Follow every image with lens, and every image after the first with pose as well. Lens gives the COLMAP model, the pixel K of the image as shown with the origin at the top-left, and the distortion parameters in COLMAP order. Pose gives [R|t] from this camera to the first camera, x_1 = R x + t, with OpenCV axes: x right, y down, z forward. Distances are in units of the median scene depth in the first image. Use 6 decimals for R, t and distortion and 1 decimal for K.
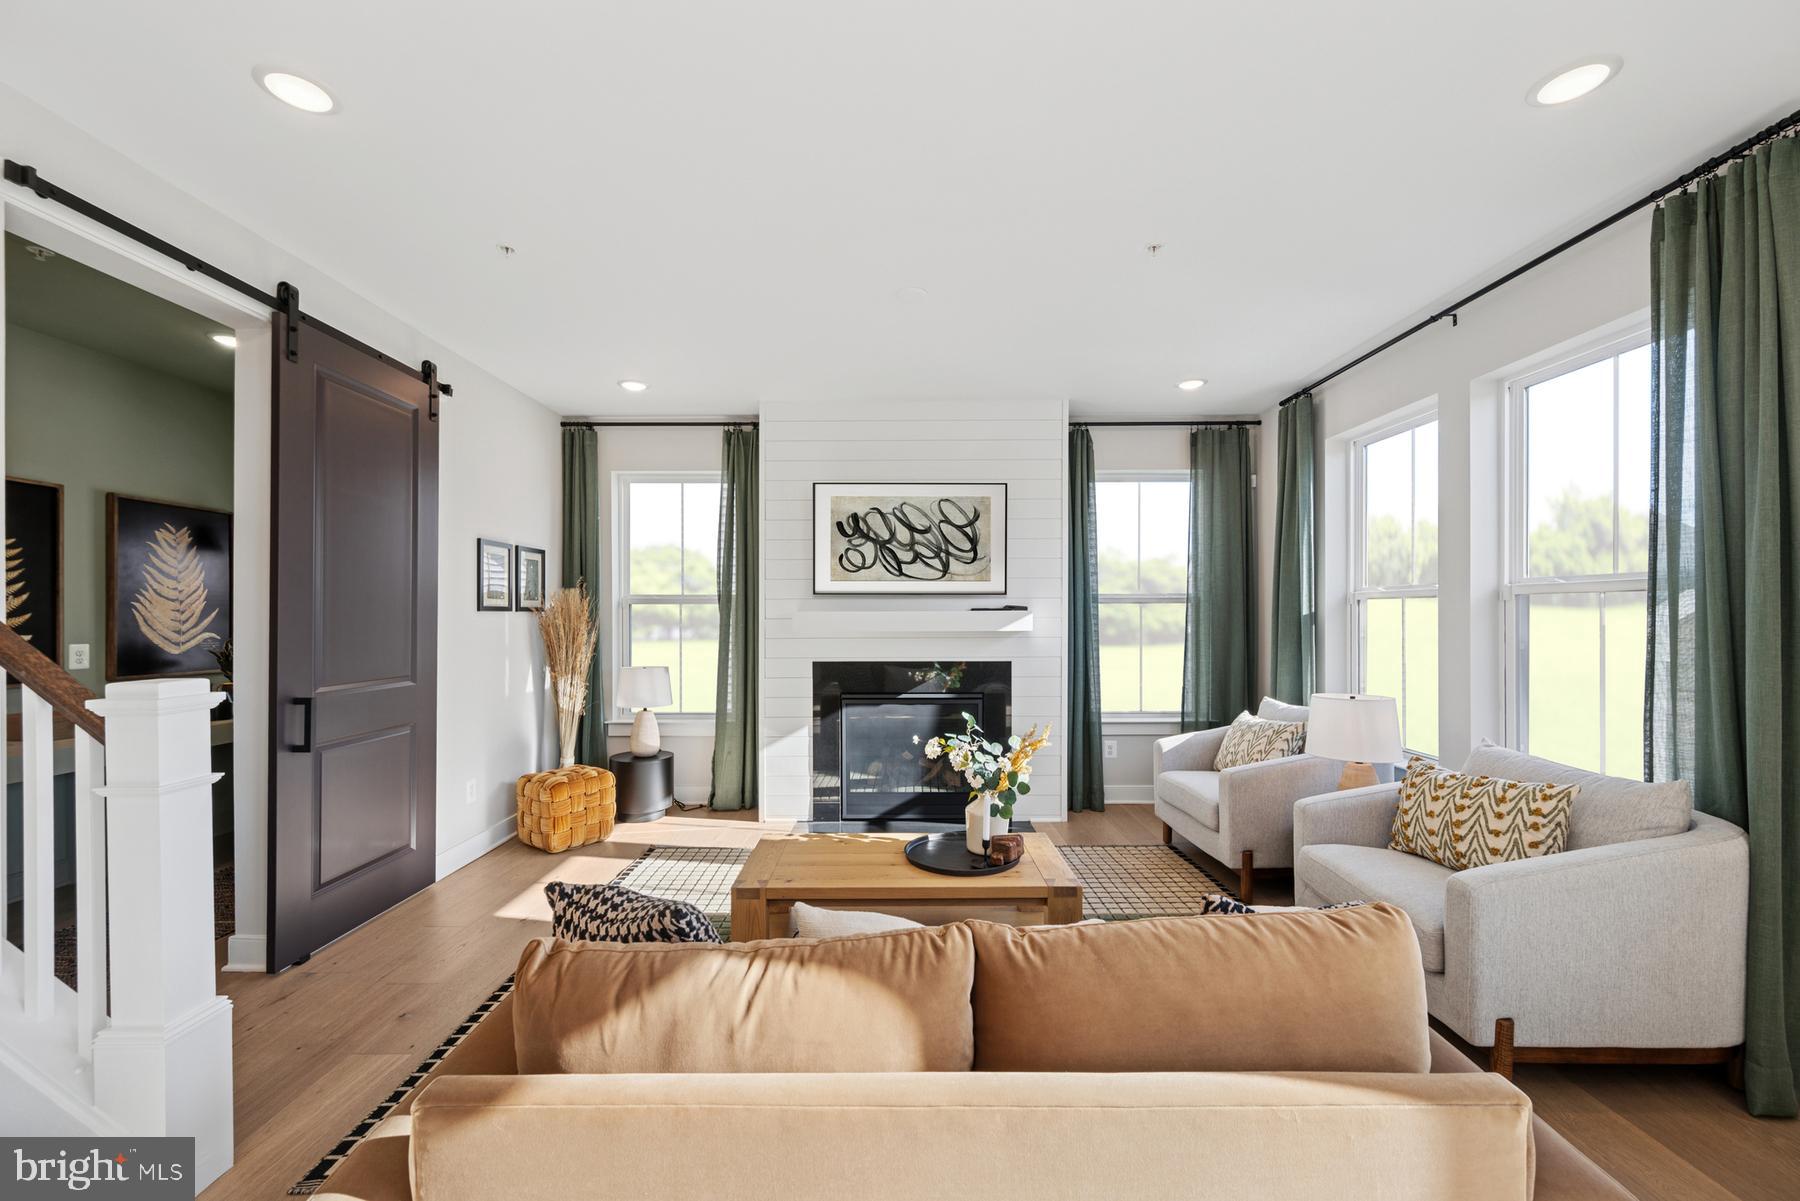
lens RADIAL K [[707.8, 0, 902.0], [0, 707.8, 611.9], [0, 0, 1]] dist [-0.001144, -0.000035]
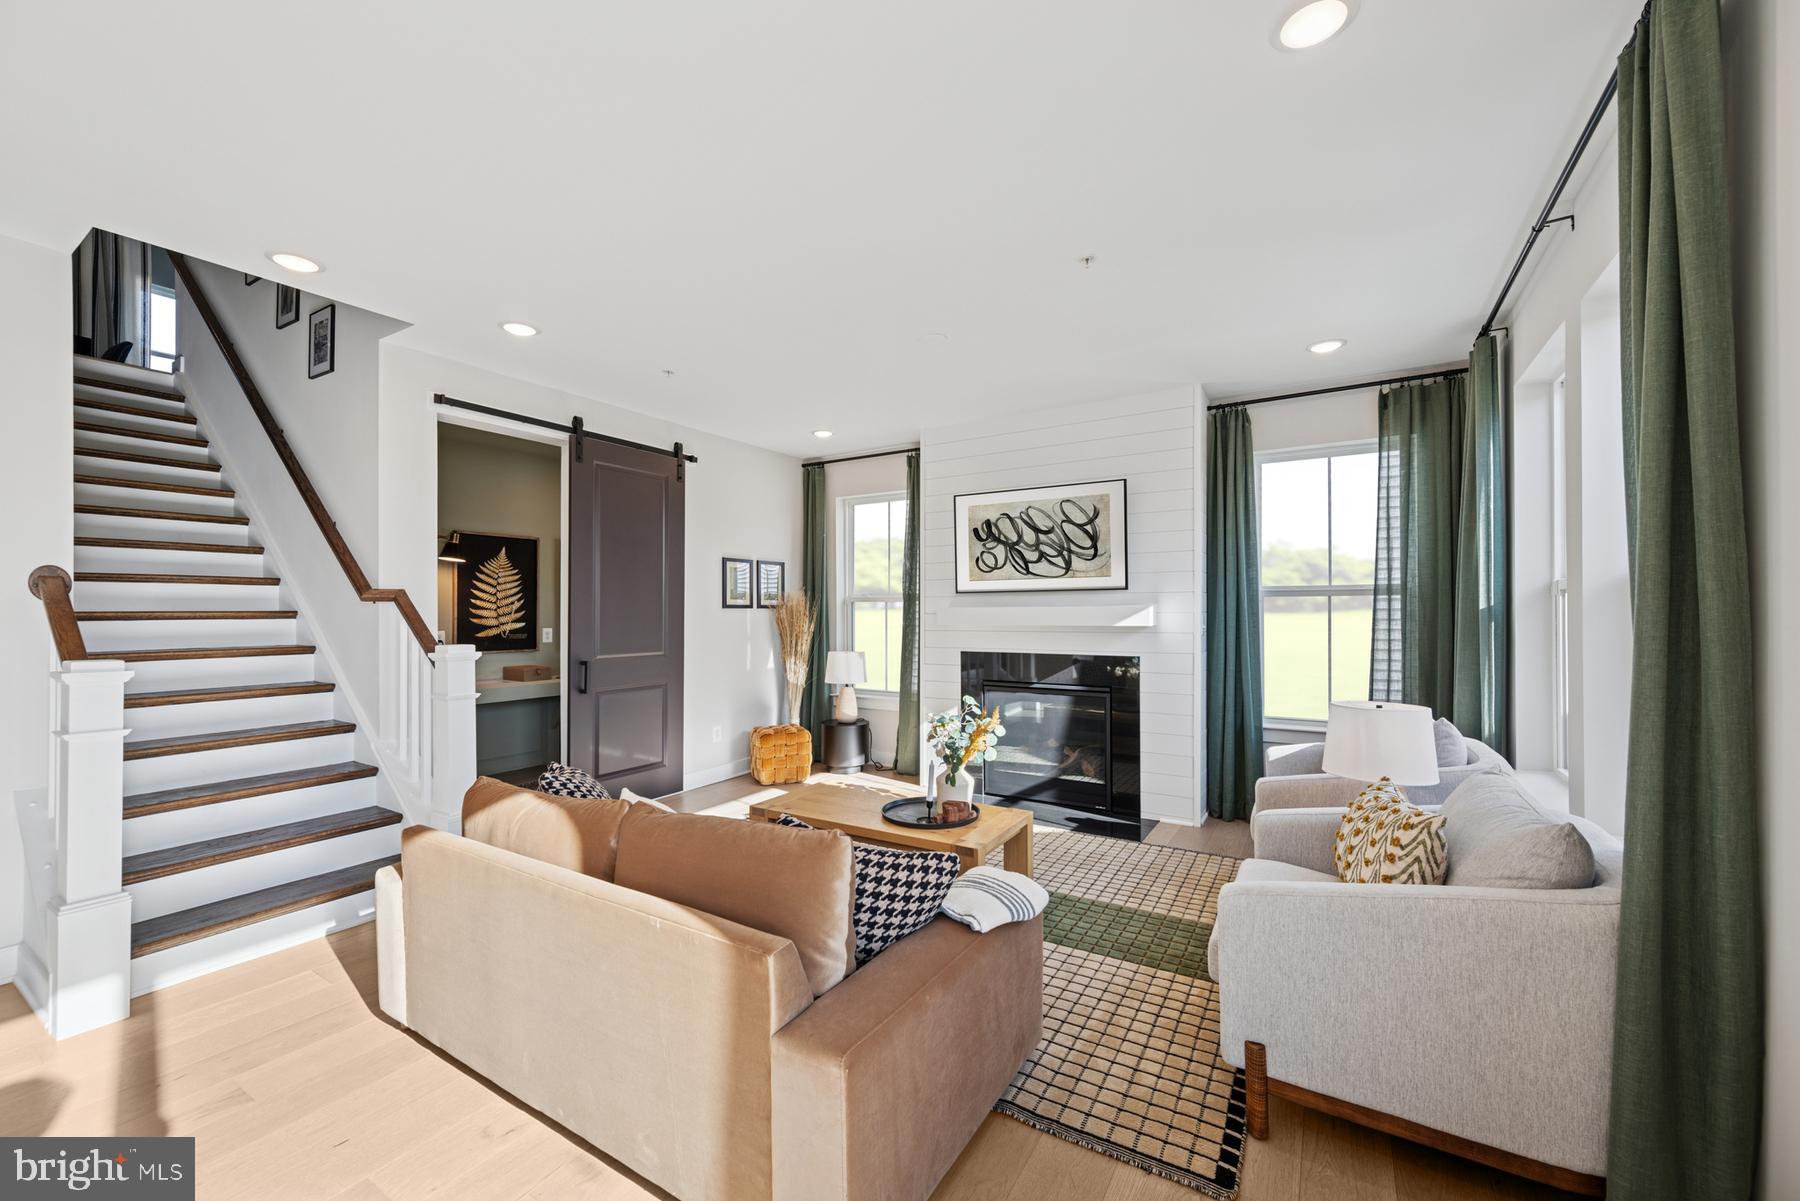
lens RADIAL K [[703.0, 0, 901.8], [0, 703.0, 603.0], [0, 0, 1]] dist [0.000029, -0.000171]
pose [[0.851450, -0.007972, -0.524376, 0.399006], [0.005563, 0.999965, -0.006170, -0.001322], [0.524407, 0.002336, 0.851465, -0.016655]]
